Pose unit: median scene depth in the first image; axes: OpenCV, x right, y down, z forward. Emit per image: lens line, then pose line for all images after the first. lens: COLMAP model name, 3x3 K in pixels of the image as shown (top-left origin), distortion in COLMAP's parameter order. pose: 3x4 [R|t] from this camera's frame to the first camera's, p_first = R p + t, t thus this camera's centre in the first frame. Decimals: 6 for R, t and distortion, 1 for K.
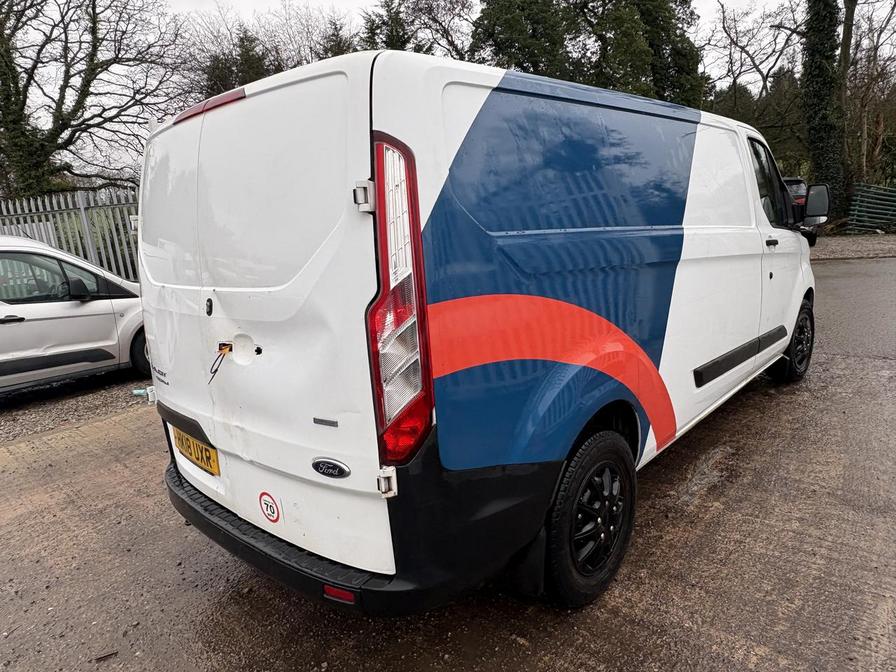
lens RADIAL K [[580.8, 0, 448.0], [0, 580.8, 336.0], [0, 0, 1]] dist [-0.001639, 0.001181]
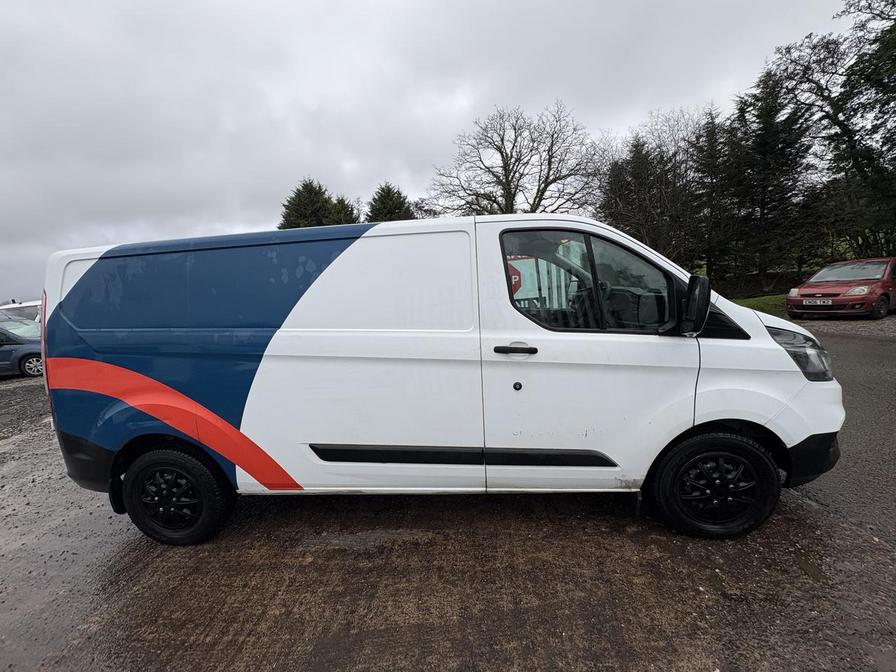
lens RADIAL K [[356.4, 0, 448.7], [0, 356.4, 335.2], [0, 0, 1]] dist [-0.000744, 0.000106]
pose [[0.620831, 0.143265, -0.770743, 0.909909], [-0.138321, 0.987753, 0.072185, -0.207998], [0.771645, 0.061795, 0.633044, 0.580178]]
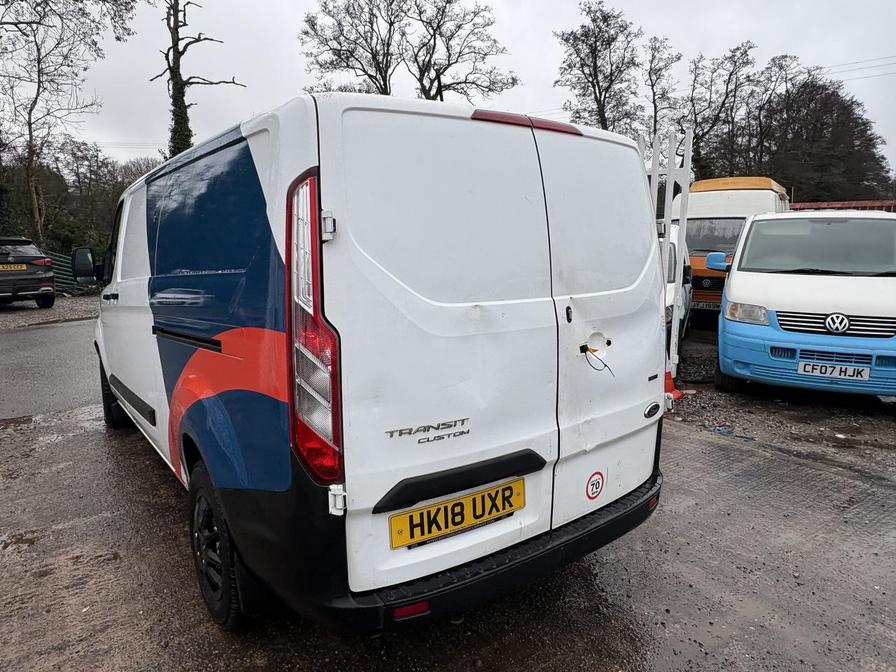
lens RADIAL K [[580.8, 0, 448.0], [0, 580.8, 336.0], [0, 0, 1]] dist [-0.001639, 0.001181]
pose [[0.194945, -0.077250, 0.977767, -0.789543], [0.193300, 0.980368, 0.038915, -0.050602], [-0.961577, 0.181416, 0.206050, 0.535000]]
